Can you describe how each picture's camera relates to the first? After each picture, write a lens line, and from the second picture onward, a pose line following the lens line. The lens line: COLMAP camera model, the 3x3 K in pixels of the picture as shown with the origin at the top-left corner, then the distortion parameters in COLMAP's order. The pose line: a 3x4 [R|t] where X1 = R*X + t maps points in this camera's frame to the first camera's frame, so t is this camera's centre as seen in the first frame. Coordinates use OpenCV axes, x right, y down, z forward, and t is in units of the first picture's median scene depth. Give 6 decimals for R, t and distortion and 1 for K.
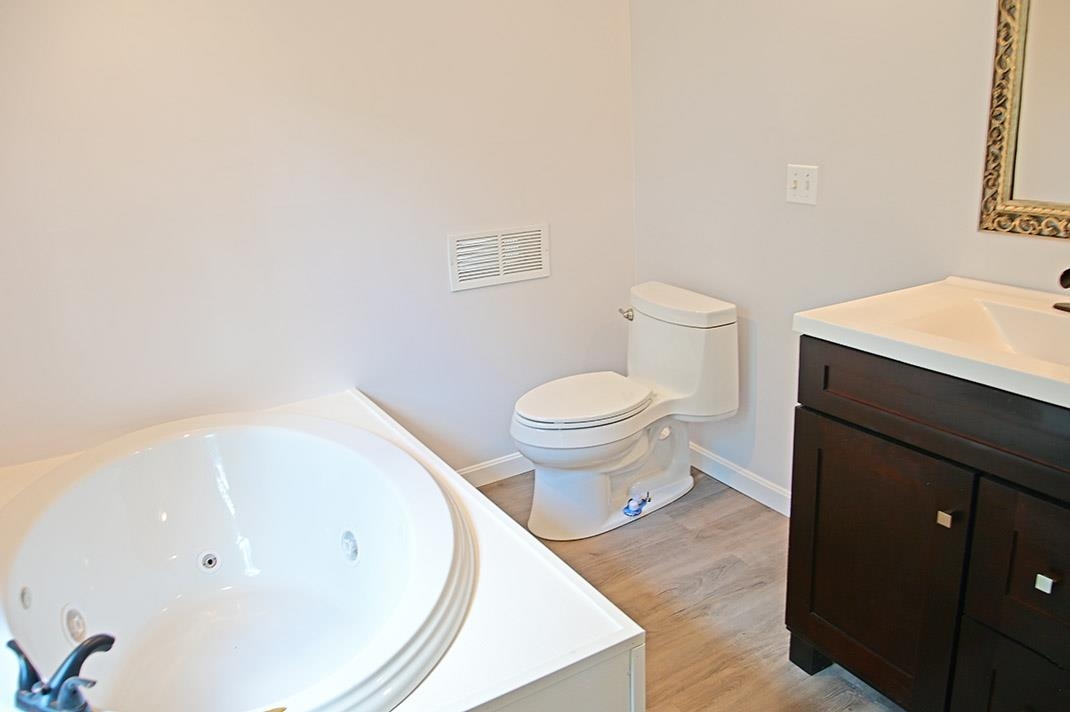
lens RADIAL K [[824.4, 0, 535.0], [0, 824.4, 356.0], [0, 0, 1]] dist [-0.044902, -0.001153]
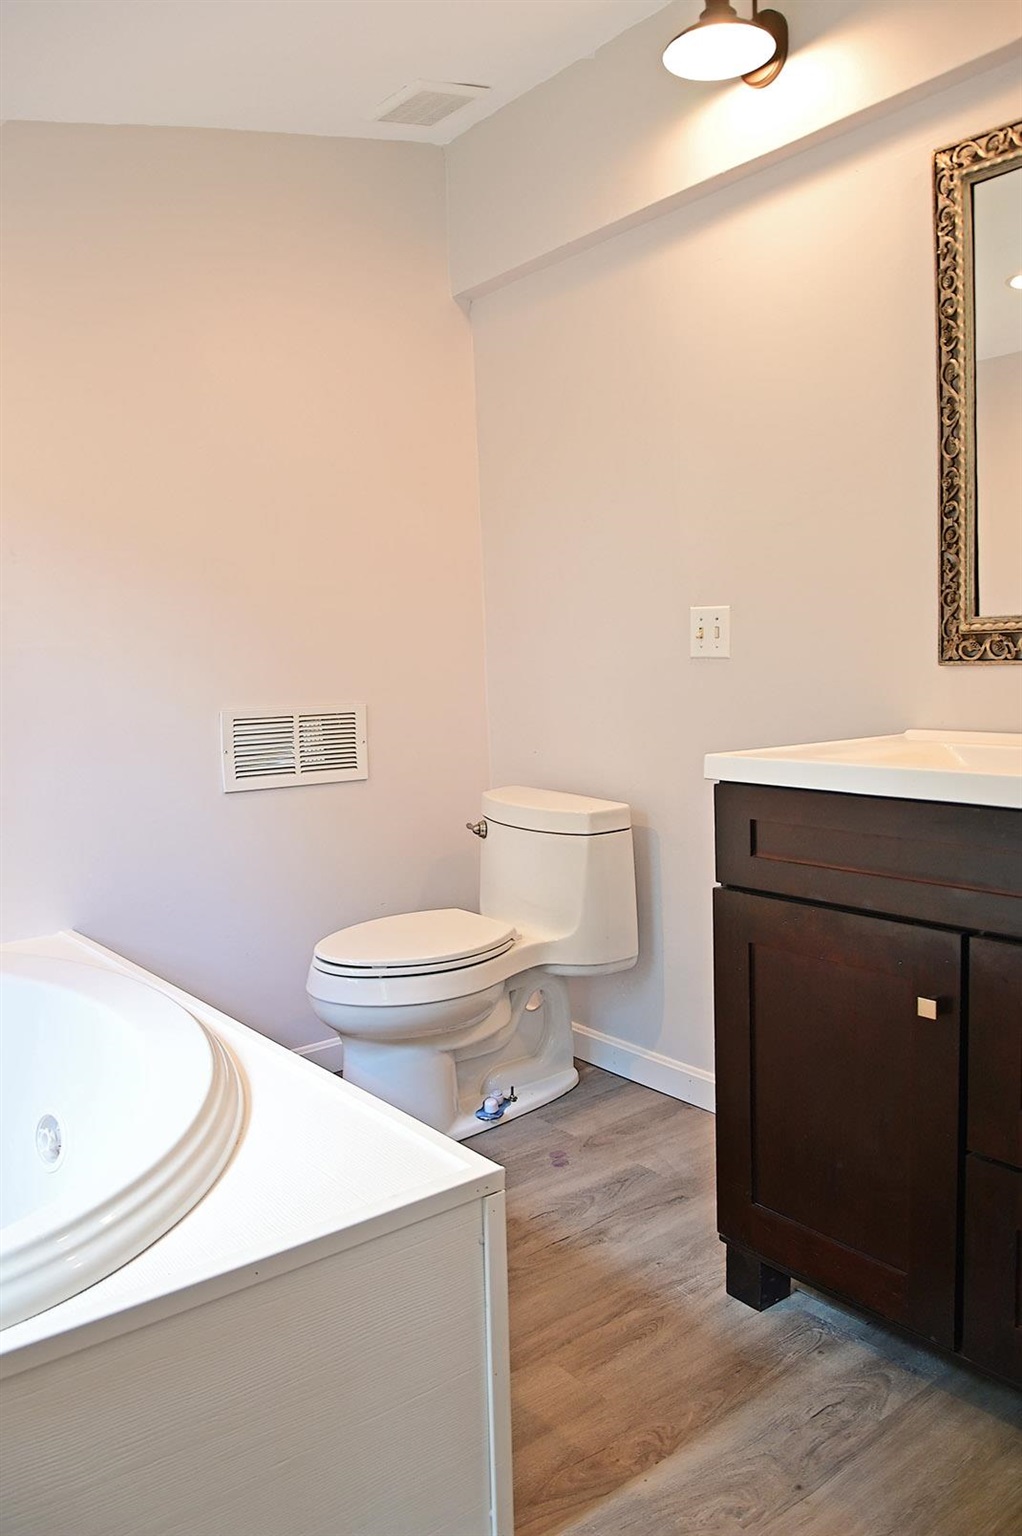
lens RADIAL K [[1183.5, 0, 500.7], [0, 1183.5, 768.9], [0, 0, 1]] dist [-0.044902, -0.001153]
pose [[0.992228, 0.011140, 0.123930, 0.007302], [0.015353, 0.977412, -0.210784, 0.147460], [-0.123479, 0.211048, 0.969645, 0.013338]]
